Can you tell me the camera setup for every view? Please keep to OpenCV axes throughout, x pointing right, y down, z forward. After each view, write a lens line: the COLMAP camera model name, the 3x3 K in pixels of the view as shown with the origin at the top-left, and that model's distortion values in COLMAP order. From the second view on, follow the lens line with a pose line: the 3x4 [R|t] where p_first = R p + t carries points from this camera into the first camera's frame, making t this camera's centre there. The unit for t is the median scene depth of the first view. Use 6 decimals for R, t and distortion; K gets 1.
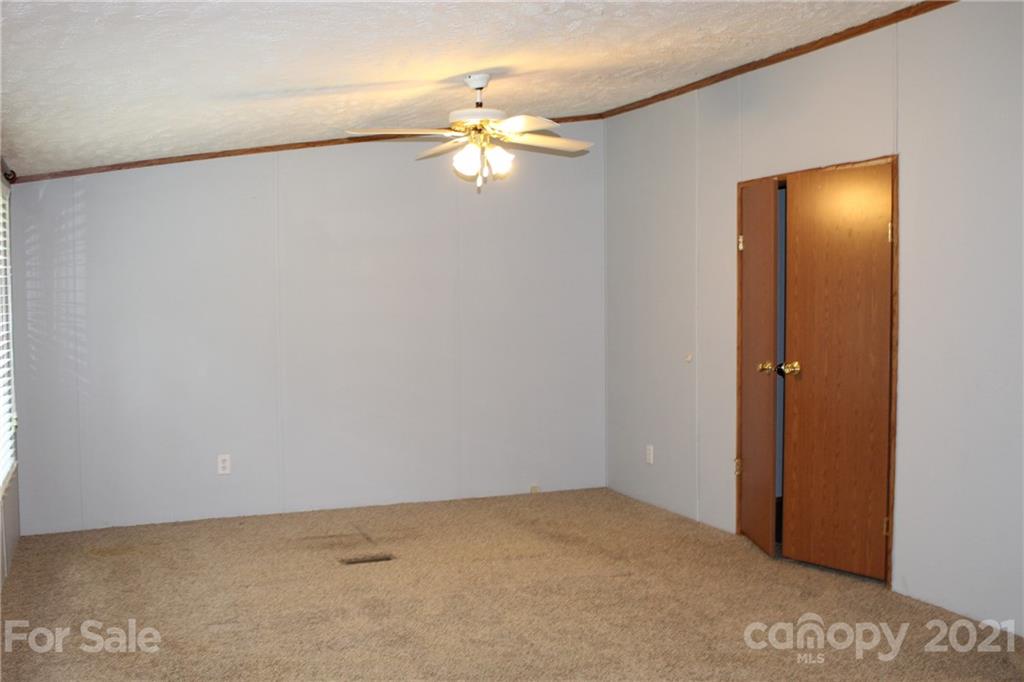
lens RADIAL K [[1021.5, 0, 512.0], [0, 1021.5, 341.0], [0, 0, 1]] dist [-0.079177, -0.003989]
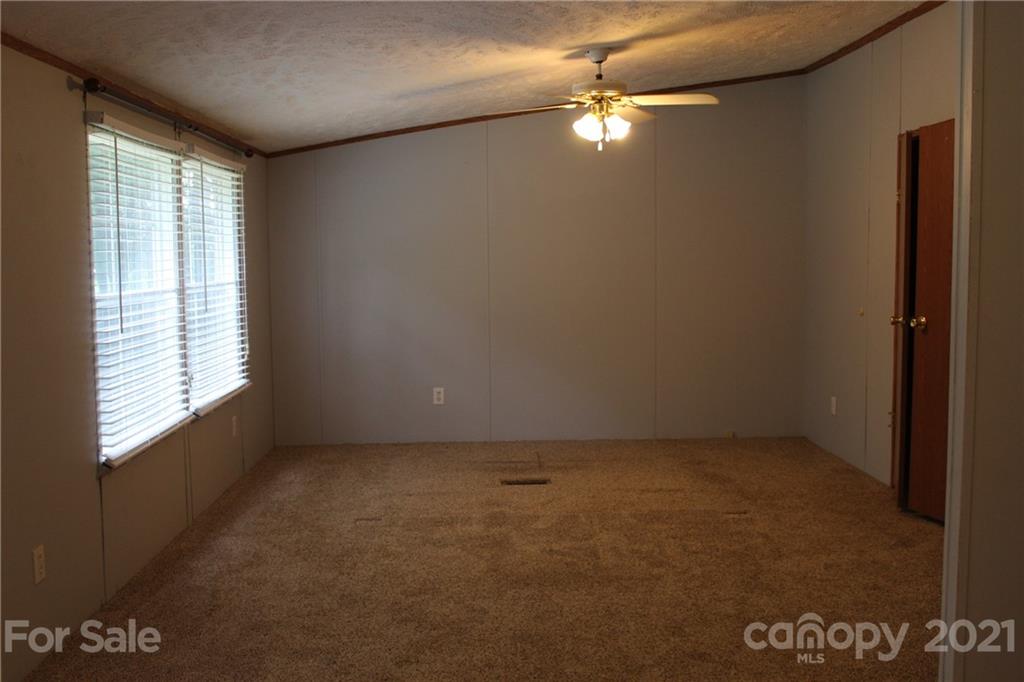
lens RADIAL K [[1021.5, 0, 512.0], [0, 1021.5, 341.0], [0, 0, 1]] dist [-0.079177, -0.003989]
pose [[0.935890, 0.028153, -0.351166, 0.225679], [-0.011321, 0.998690, 0.049895, 0.000184], [0.352111, -0.042721, 0.934983, -0.062544]]
